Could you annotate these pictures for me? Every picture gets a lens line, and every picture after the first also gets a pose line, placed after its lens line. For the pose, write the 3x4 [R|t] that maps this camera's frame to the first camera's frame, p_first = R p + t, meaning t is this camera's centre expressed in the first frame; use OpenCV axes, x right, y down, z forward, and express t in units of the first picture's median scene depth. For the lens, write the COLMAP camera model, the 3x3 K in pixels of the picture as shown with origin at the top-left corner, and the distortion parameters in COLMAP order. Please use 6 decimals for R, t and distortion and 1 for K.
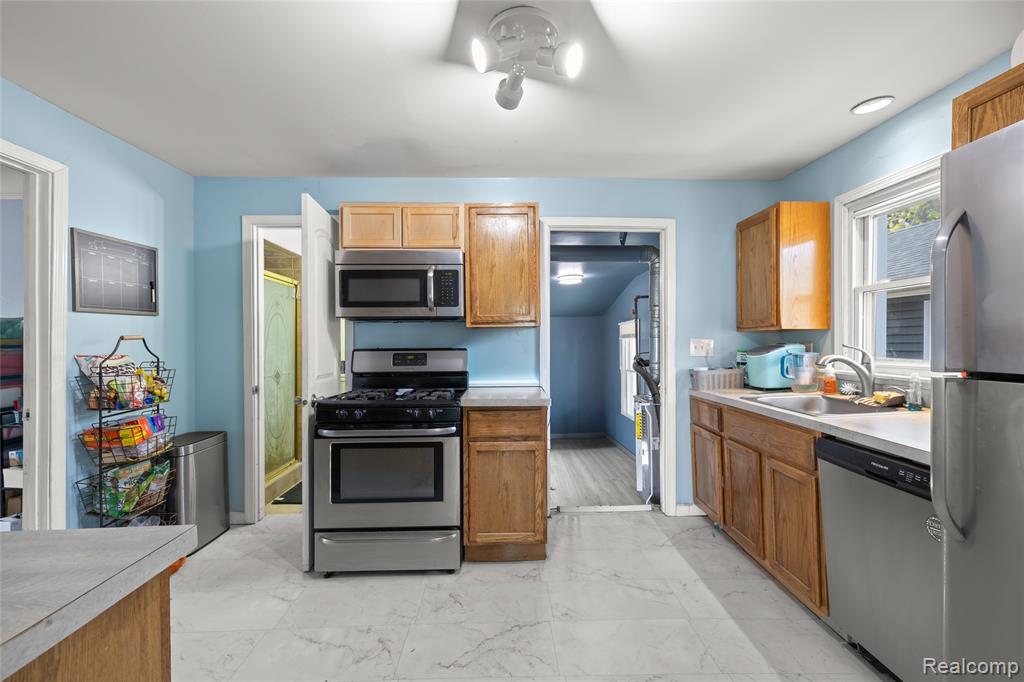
lens RADIAL K [[440.8, 0, 513.5], [0, 440.8, 340.7], [0, 0, 1]] dist [0.000649, 0.000055]
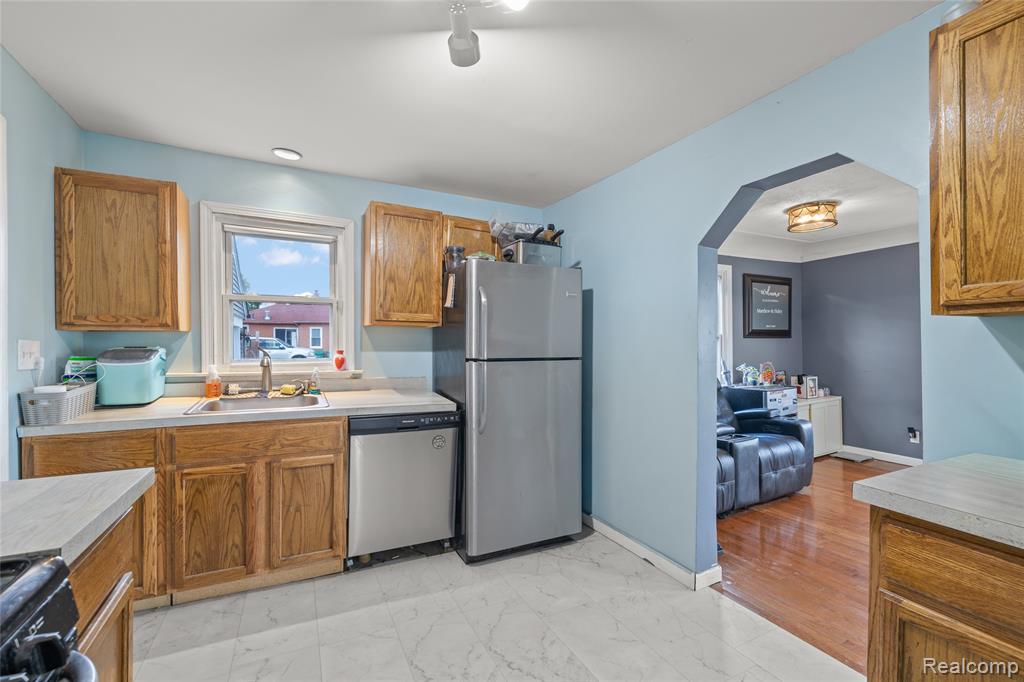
lens RADIAL K [[440.8, 0, 508.1], [0, 440.8, 343.5], [0, 0, 1]] dist [0.000649, 0.000055]
pose [[-0.425485, -0.002753, 0.904961, -0.528424], [-0.003412, 0.999993, 0.001438, -0.004782], [-0.904959, -0.002476, -0.425491, 0.903066]]
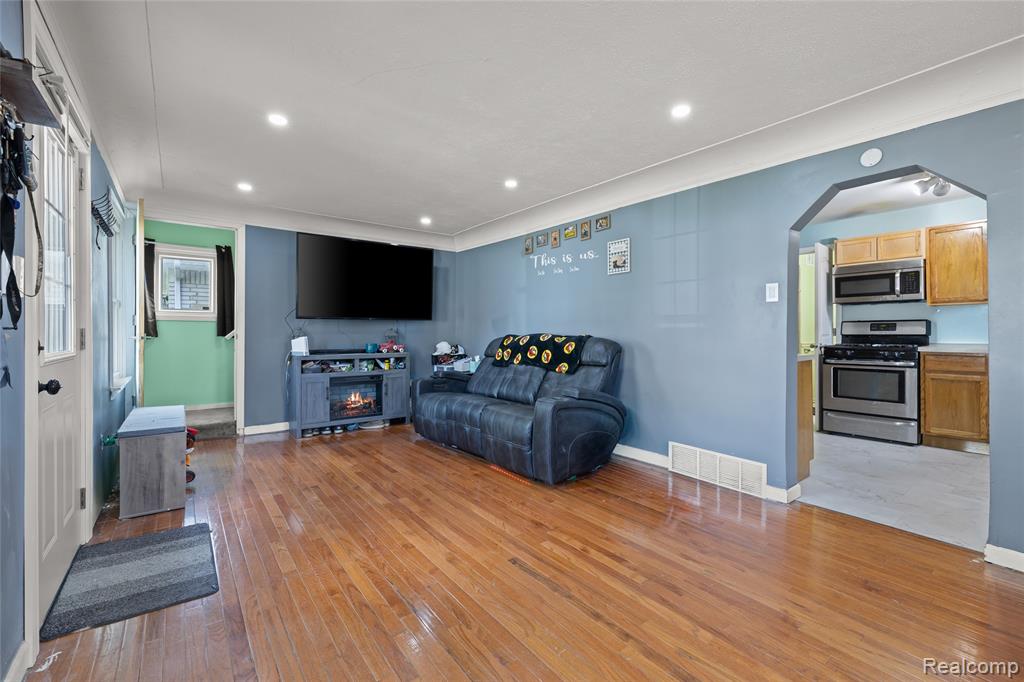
lens RADIAL K [[440.8, 0, 529.0], [0, 440.8, 333.7], [0, 0, 1]] dist [0.000649, 0.000055]
pose [[0.607789, 0.004402, -0.794087, 0.296600], [0.006779, 0.999919, 0.010731, 0.045370], [0.794070, -0.011905, 0.607710, -1.152221]]
